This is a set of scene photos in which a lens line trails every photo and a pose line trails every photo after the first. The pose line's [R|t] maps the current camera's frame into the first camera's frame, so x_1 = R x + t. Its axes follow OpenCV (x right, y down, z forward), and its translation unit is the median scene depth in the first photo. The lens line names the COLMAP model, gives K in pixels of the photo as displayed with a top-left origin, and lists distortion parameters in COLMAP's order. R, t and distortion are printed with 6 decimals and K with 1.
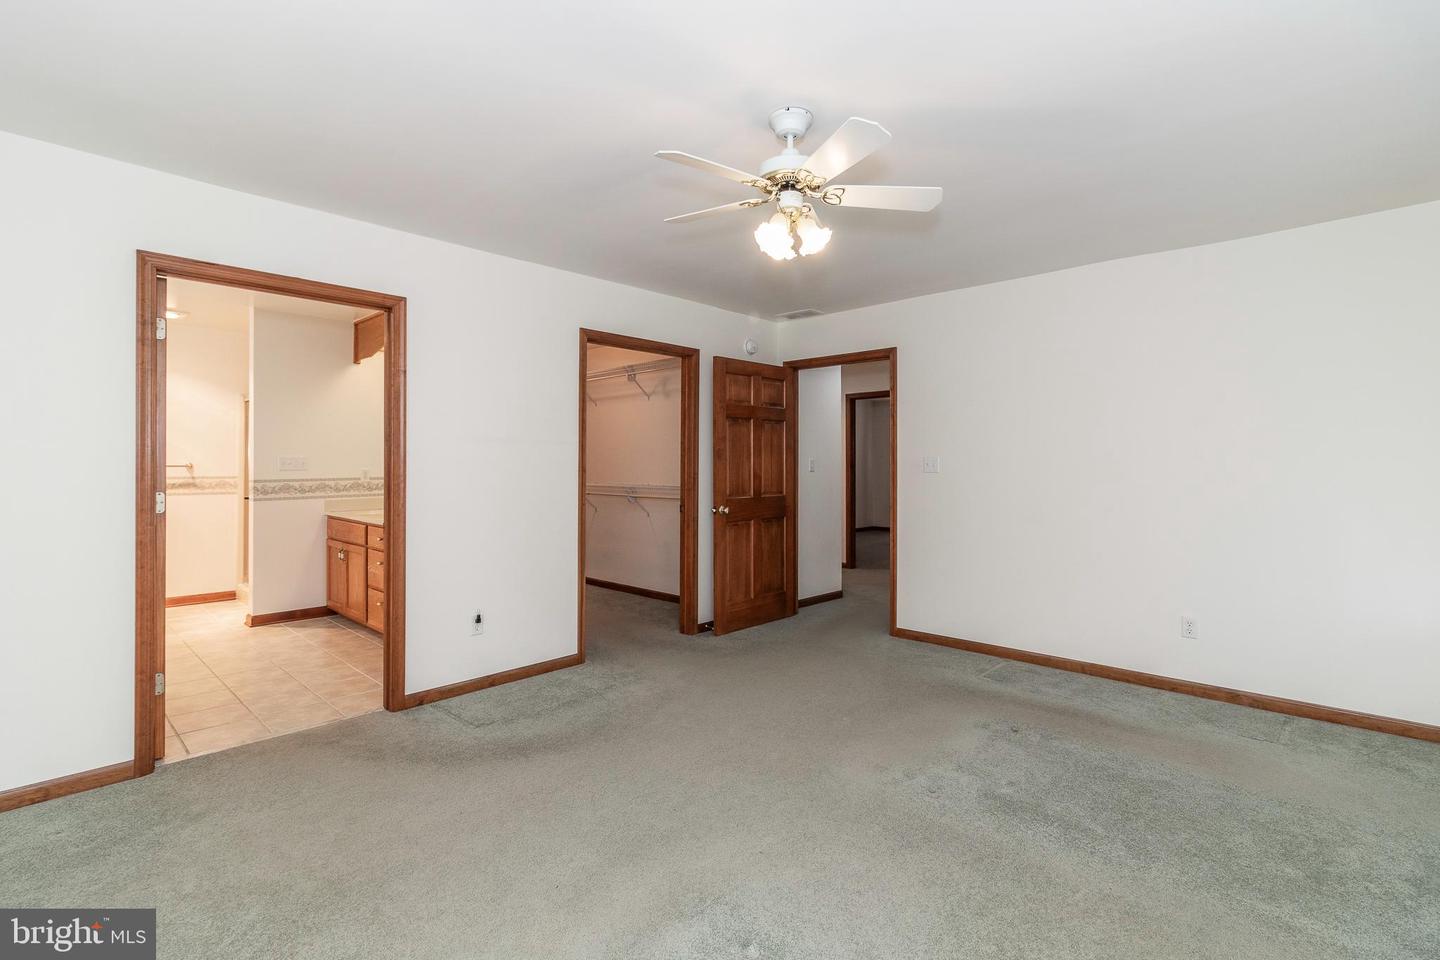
lens RADIAL K [[670.7, 0, 730.6], [0, 670.7, 467.1], [0, 0, 1]] dist [-0.001616, 0.002251]
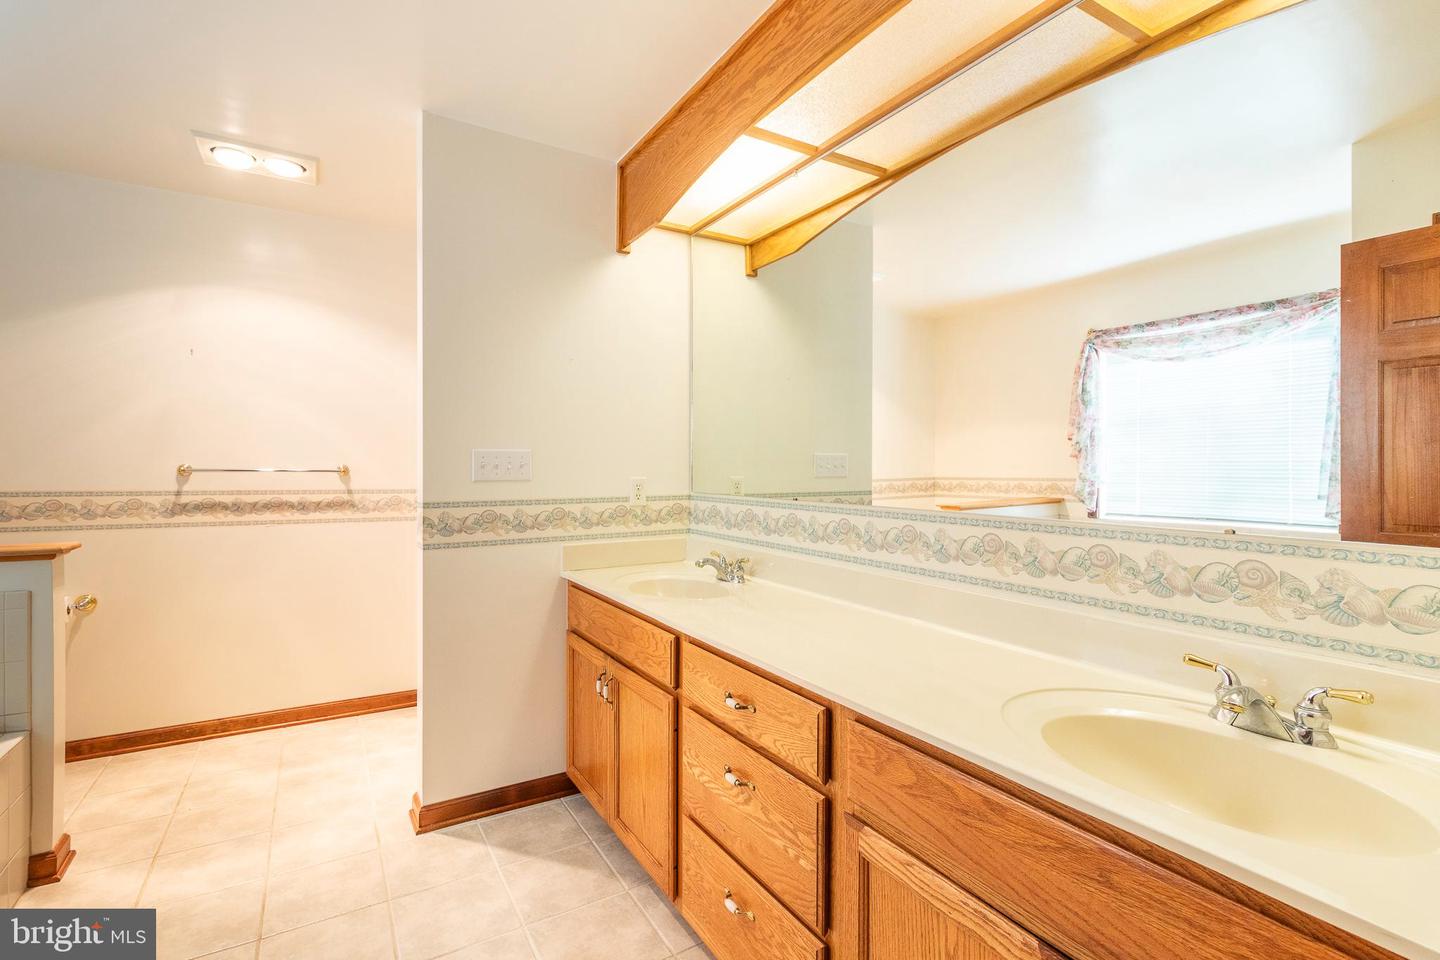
lens RADIAL K [[670.7, 0, 714.7], [0, 670.7, 478.2], [0, 0, 1]] dist [-0.001616, 0.002251]
pose [[0.959544, 0.005607, -0.281503, -0.377685], [-0.003777, 0.999968, 0.007044, -0.000428], [0.281534, -0.005696, 0.959534, 0.590682]]
